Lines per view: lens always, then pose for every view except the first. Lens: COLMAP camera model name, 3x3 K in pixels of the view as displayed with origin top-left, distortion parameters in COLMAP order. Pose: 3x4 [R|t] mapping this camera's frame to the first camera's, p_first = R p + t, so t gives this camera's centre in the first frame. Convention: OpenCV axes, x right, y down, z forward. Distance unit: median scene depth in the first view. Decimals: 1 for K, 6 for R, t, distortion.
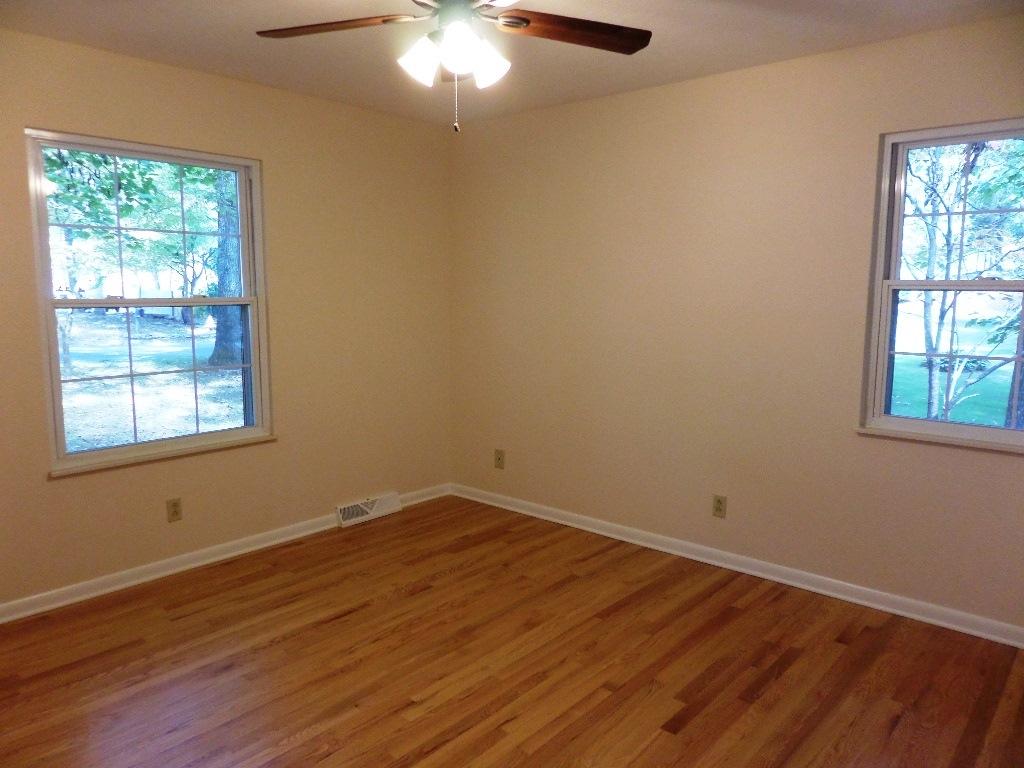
lens RADIAL K [[734.2, 0, 509.7], [0, 734.2, 391.3], [0, 0, 1]] dist [0.012185, 0.000527]
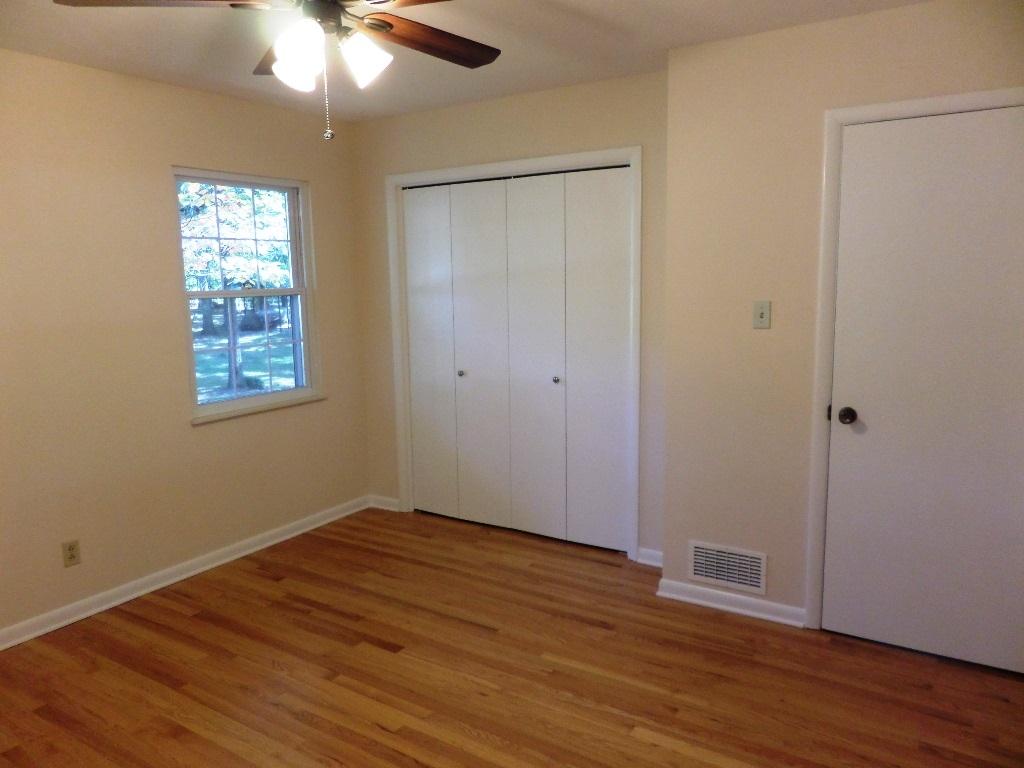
lens RADIAL K [[734.2, 0, 513.1], [0, 734.2, 377.2], [0, 0, 1]] dist [0.012185, 0.000527]
pose [[-0.132280, -0.141420, 0.981072, -0.748383], [0.164737, 0.972868, 0.162449, -0.125241], [-0.977427, 0.183107, -0.105394, 0.659653]]
